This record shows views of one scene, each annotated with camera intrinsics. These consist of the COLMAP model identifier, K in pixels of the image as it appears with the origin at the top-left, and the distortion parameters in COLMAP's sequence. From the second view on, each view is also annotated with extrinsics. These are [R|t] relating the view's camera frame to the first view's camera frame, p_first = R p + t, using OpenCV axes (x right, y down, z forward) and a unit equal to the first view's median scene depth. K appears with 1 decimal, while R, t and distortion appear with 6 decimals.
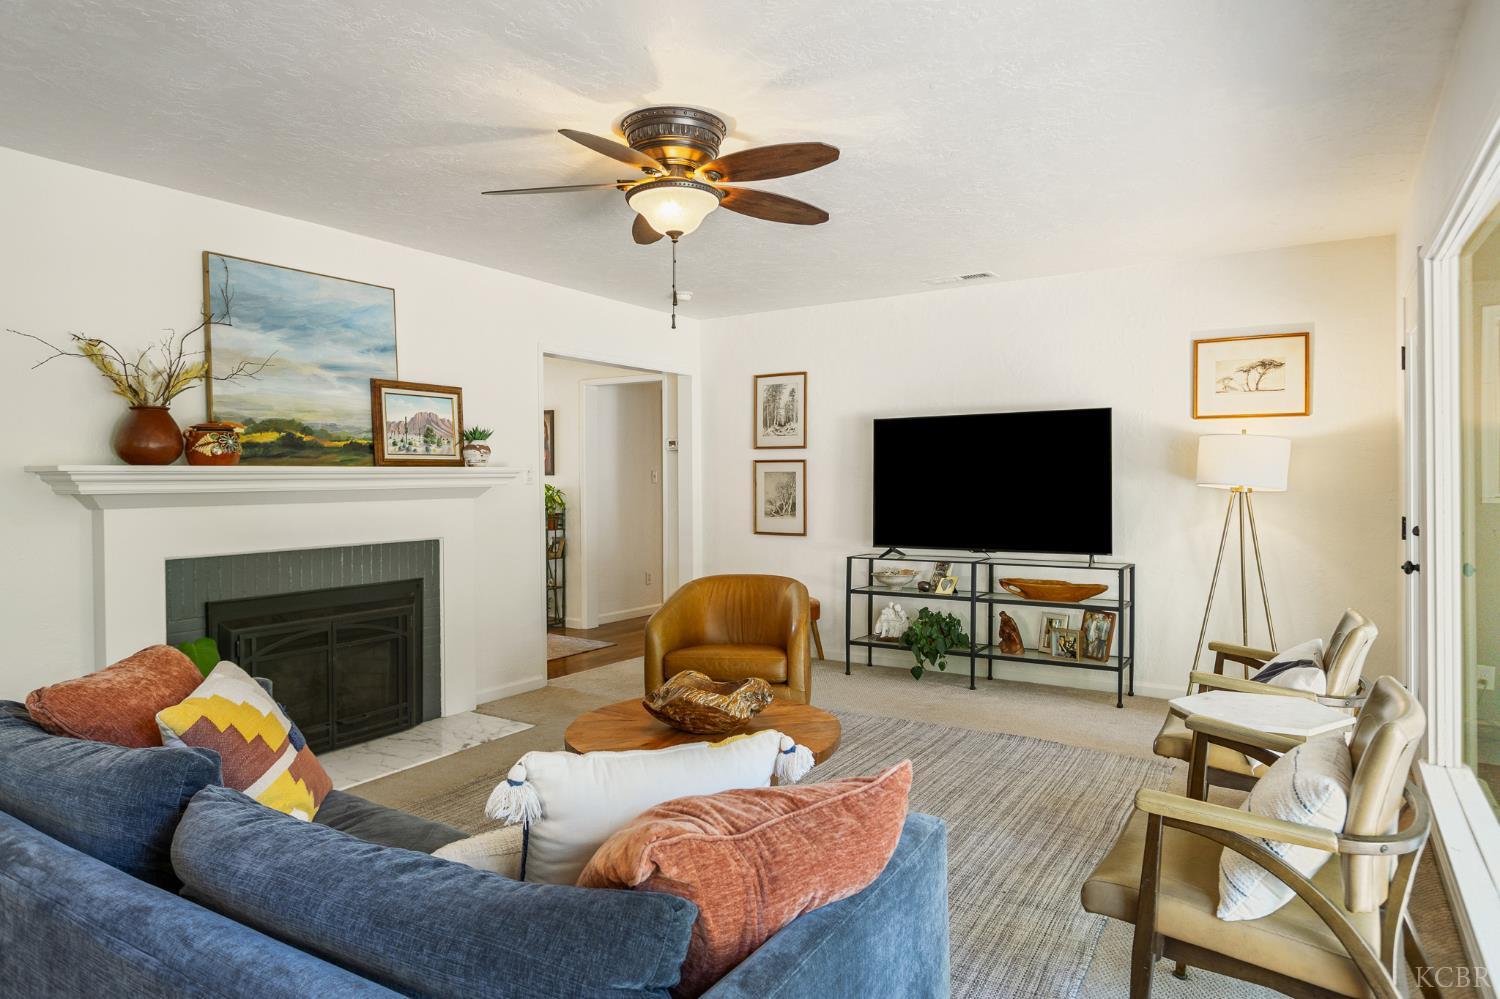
lens RADIAL K [[896.1, 0, 742.0], [0, 896.1, 485.3], [0, 0, 1]] dist [-0.004178, 0.005201]
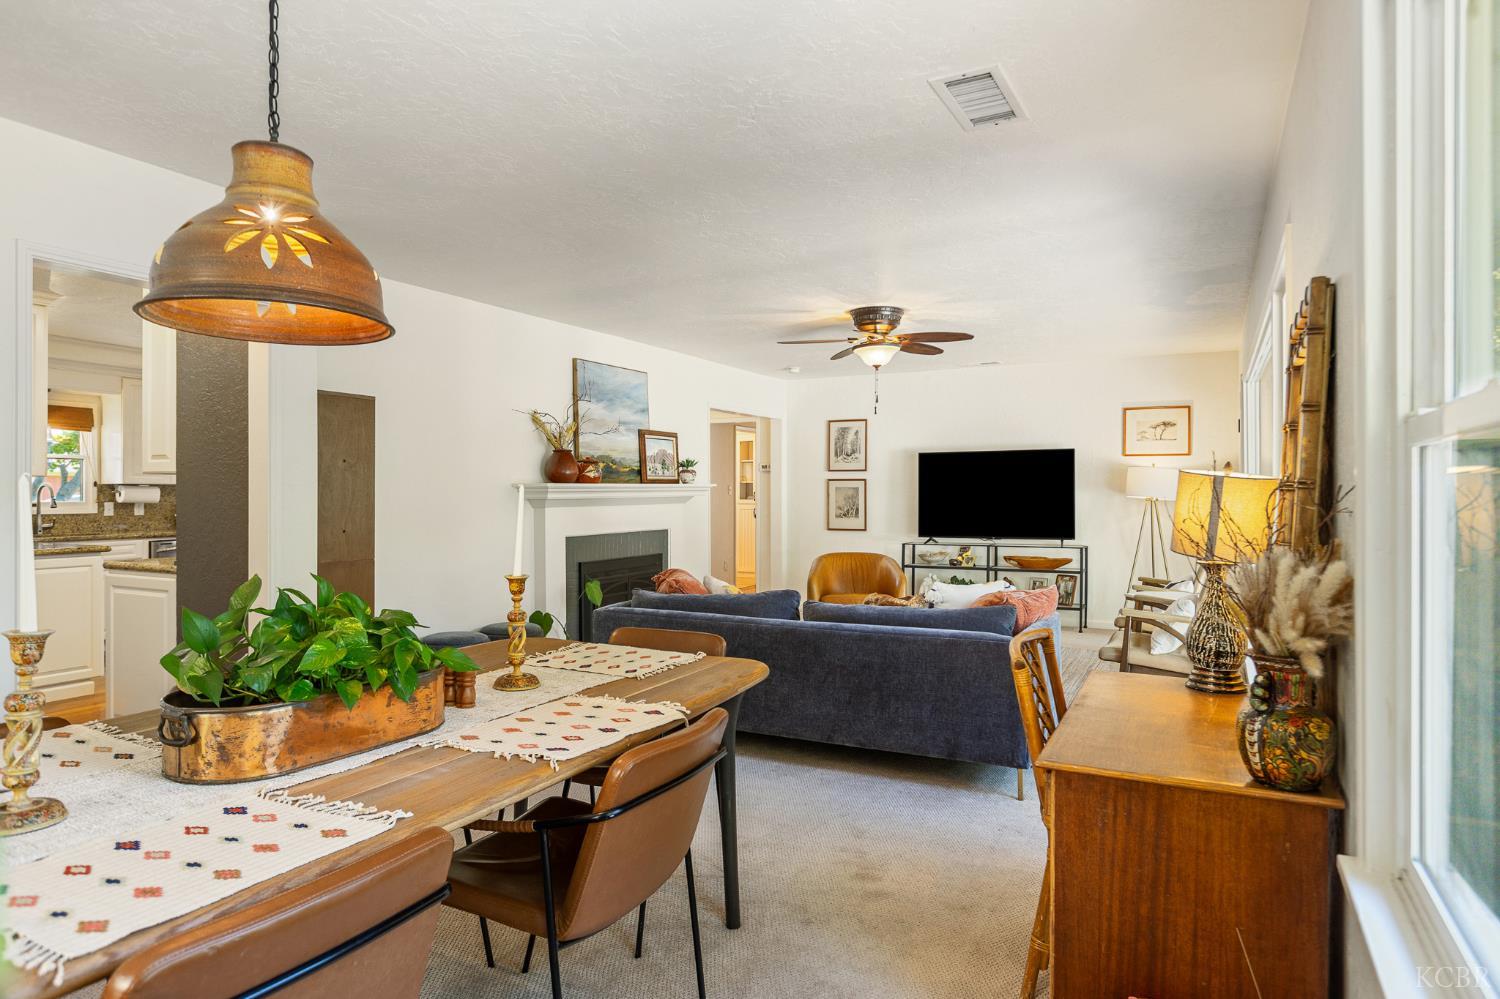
lens RADIAL K [[896.1, 0, 737.0], [0, 896.1, 490.6], [0, 0, 1]] dist [-0.004178, 0.005201]
pose [[0.996446, 0.003293, 0.084164, -0.337467], [-0.002558, 0.999958, -0.008839, 0.005215], [-0.084190, 0.008592, 0.996413, -0.570883]]
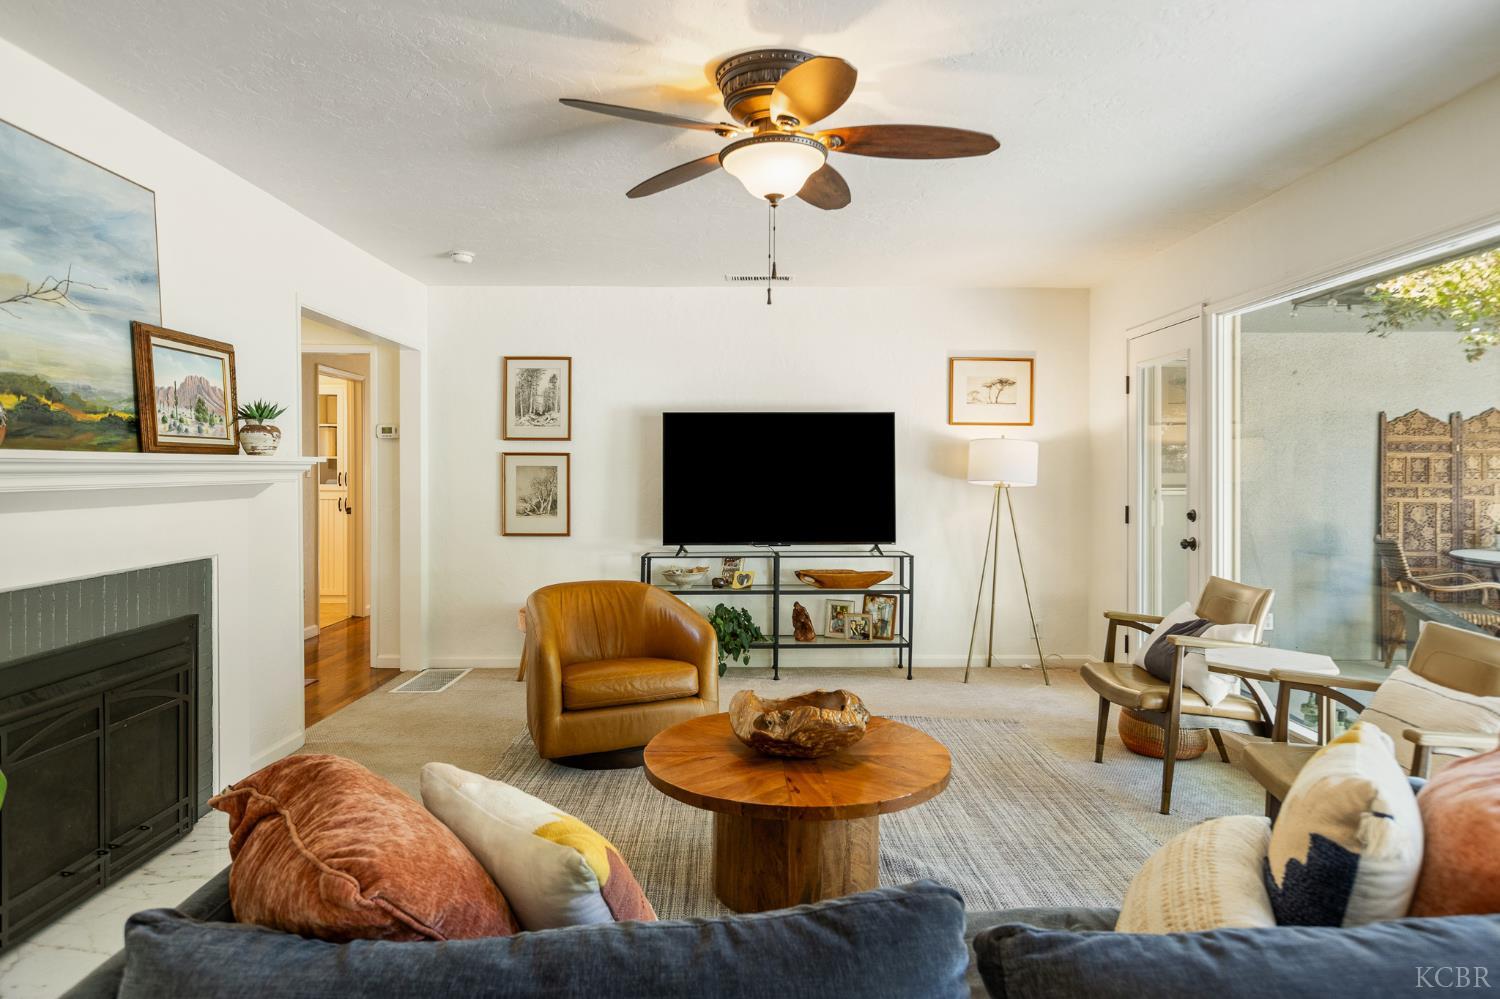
lens RADIAL K [[896.1, 0, 750.0], [0, 896.1, 481.8], [0, 0, 1]] dist [-0.004178, 0.005201]
pose [[0.832896, 0.000309, 0.553429, -0.361734], [-0.001341, 0.999998, 0.001460, -0.001053], [-0.553428, -0.001958, 0.832895, 0.172415]]
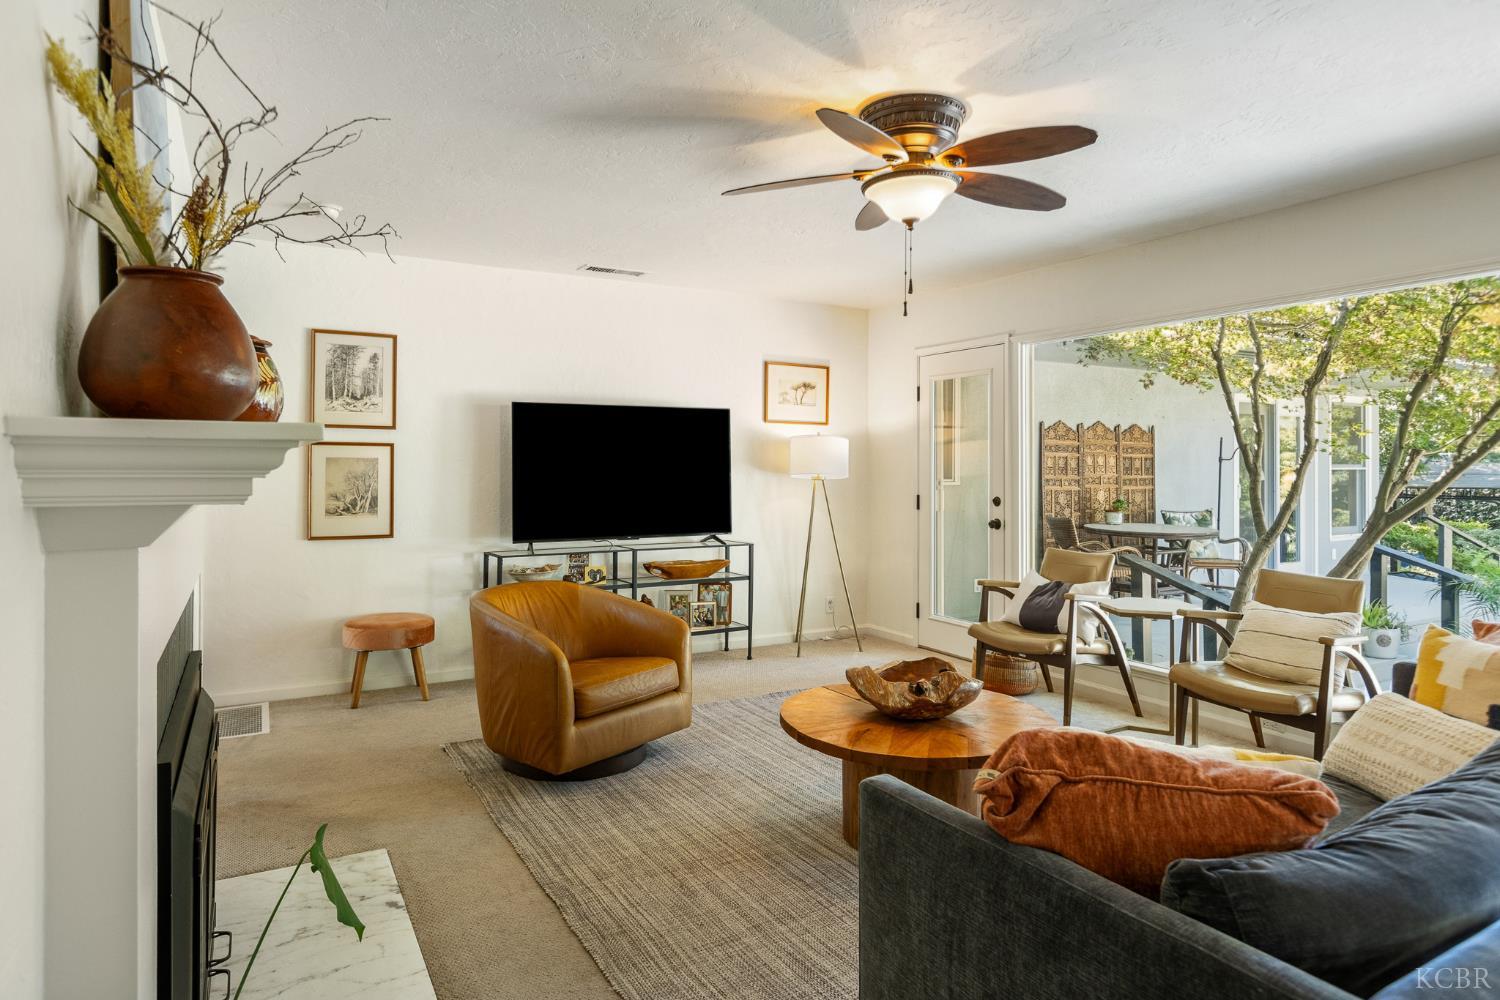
lens RADIAL K [[896.1, 0, 755.6], [0, 896.1, 461.7], [0, 0, 1]] dist [-0.004178, 0.005201]
pose [[0.454776, 0.012332, 0.890521, -0.640667], [0.000359, 0.999902, -0.014030, -0.000763], [-0.890606, 0.006700, 0.454726, 0.436718]]
